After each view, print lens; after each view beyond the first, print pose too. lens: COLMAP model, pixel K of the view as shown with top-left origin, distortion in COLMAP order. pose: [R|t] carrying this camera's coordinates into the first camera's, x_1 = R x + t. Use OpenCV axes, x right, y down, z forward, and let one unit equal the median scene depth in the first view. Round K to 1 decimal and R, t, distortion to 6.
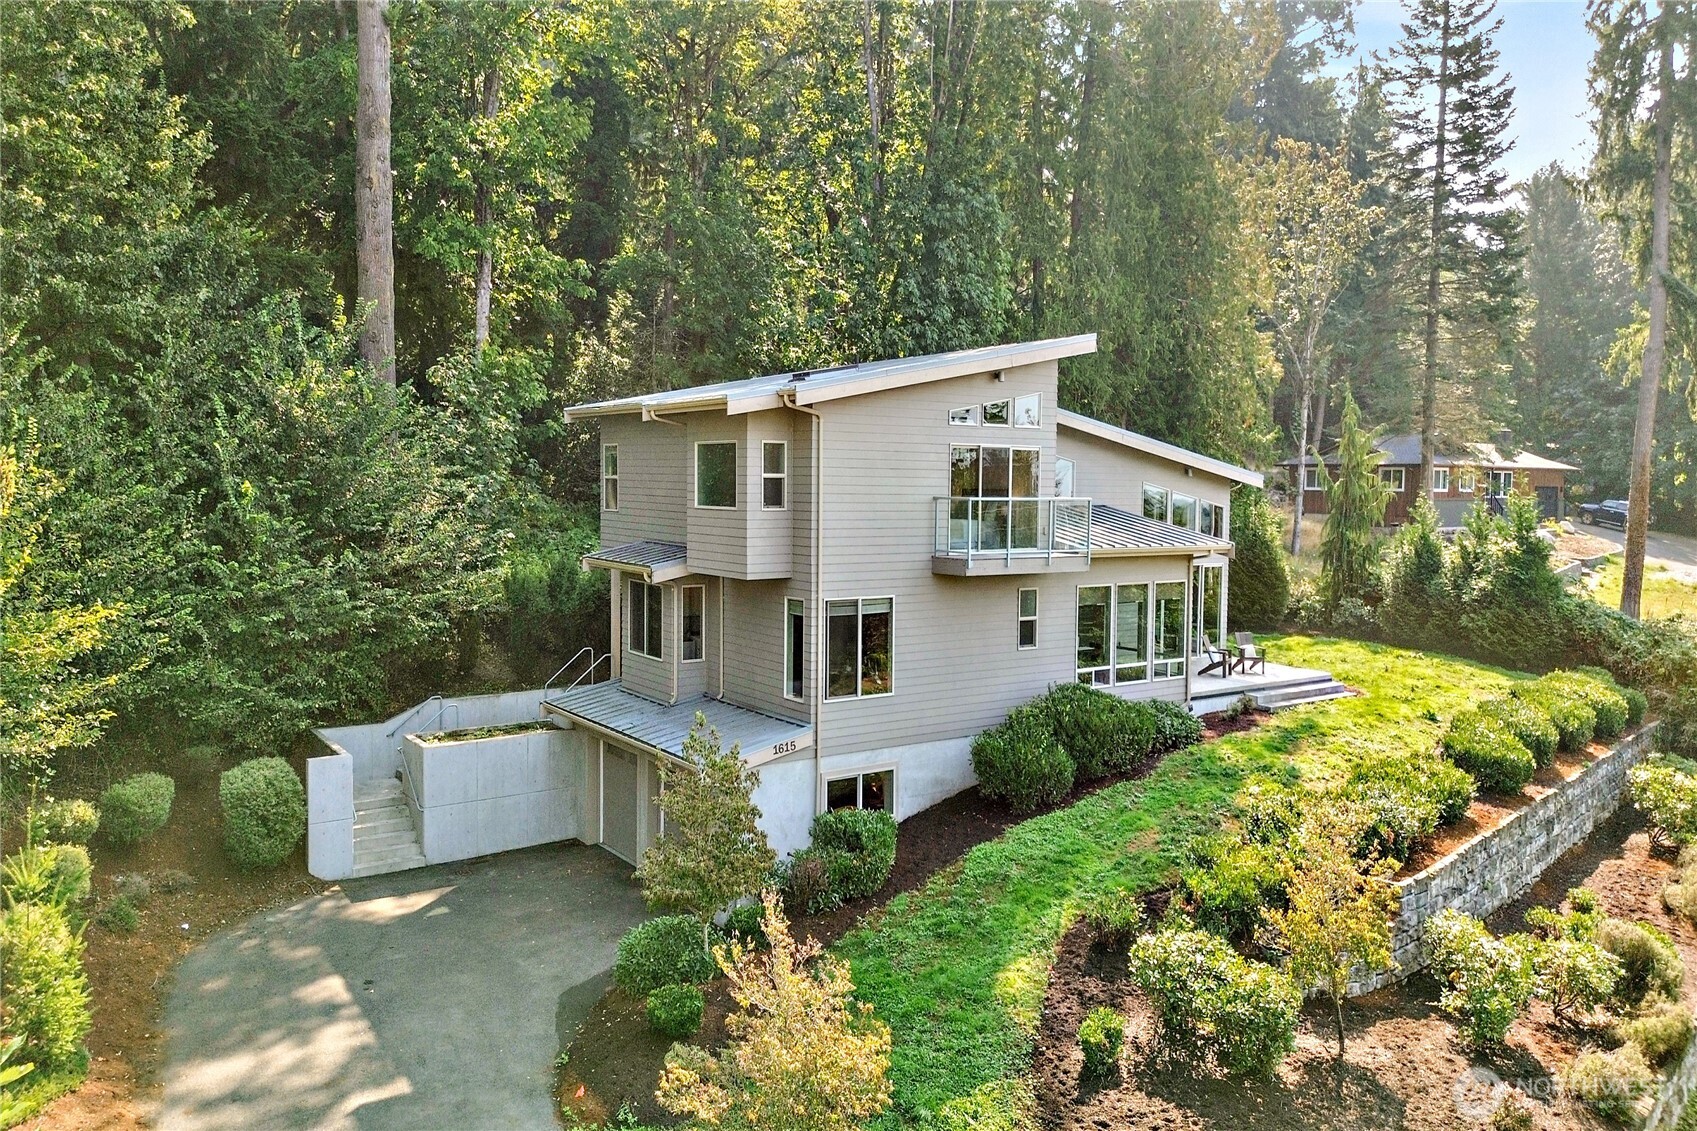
lens RADIAL K [[1213.2, 0, 870.7], [0, 1213.2, 567.8], [0, 0, 1]] dist [0.021104, -0.000456]
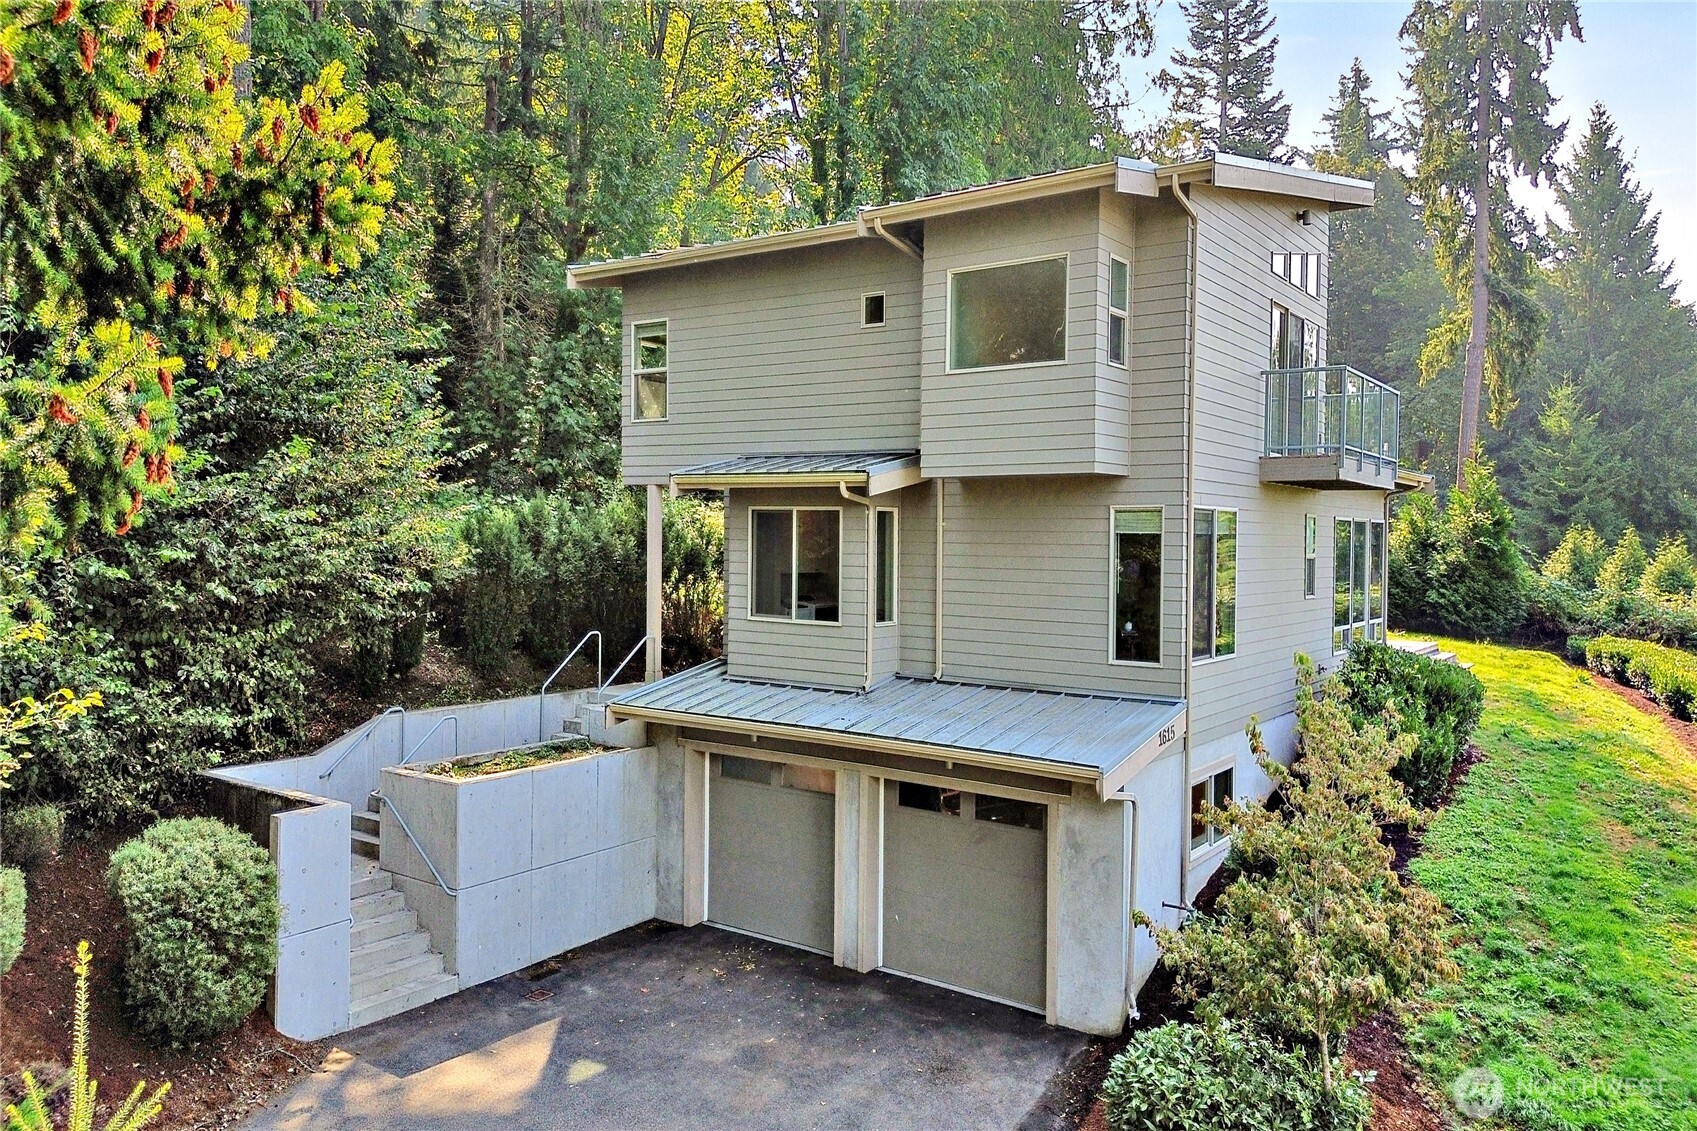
lens RADIAL K [[1213.2, 0, 870.7], [0, 1213.2, 567.8], [0, 0, 1]] dist [0.021104, -0.000456]
pose [[0.944031, -0.009061, 0.329732, -0.382293], [0.022186, 0.999103, -0.036063, 0.072528], [-0.329109, 0.041360, 0.943386, 0.399384]]
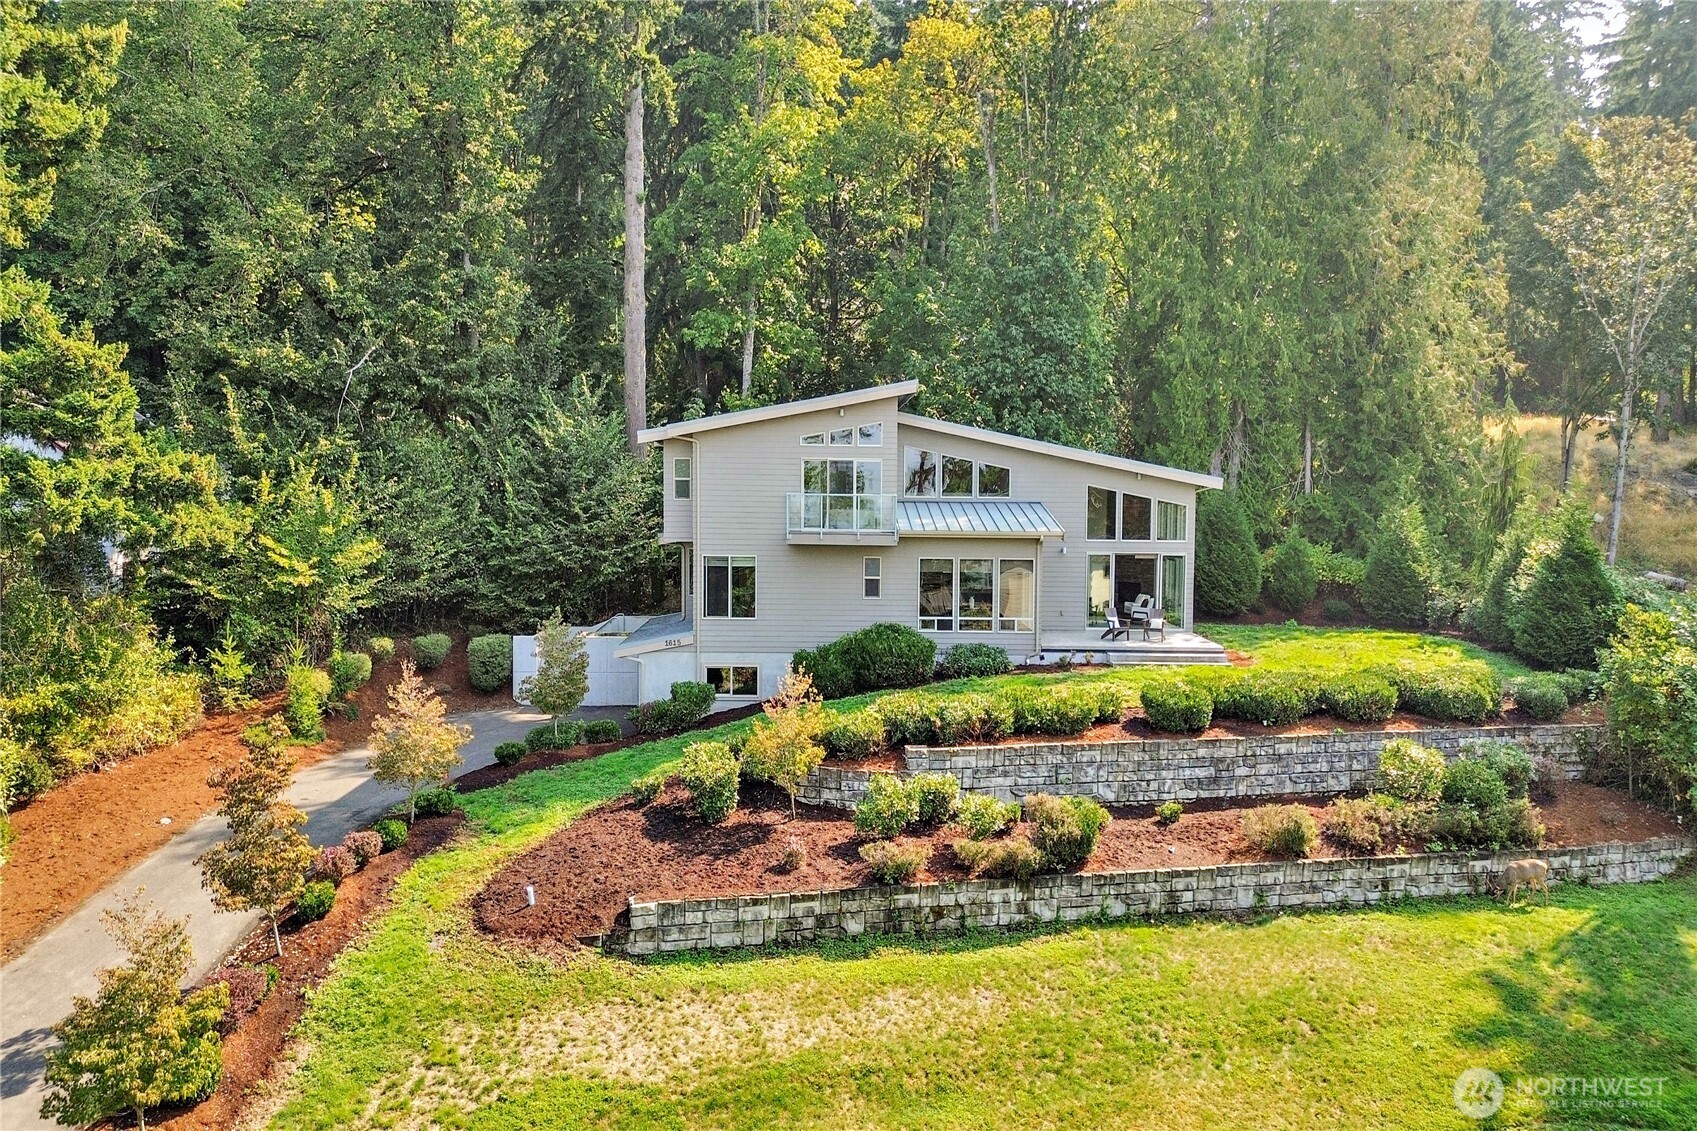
lens RADIAL K [[1213.2, 0, 870.7], [0, 1213.2, 567.8], [0, 0, 1]] dist [0.021104, -0.000456]
pose [[0.840929, 0.038098, -0.539803, 0.936929], [-0.039916, 0.999168, 0.008336, 0.018450], [0.539671, 0.014537, 0.841750, -0.229670]]
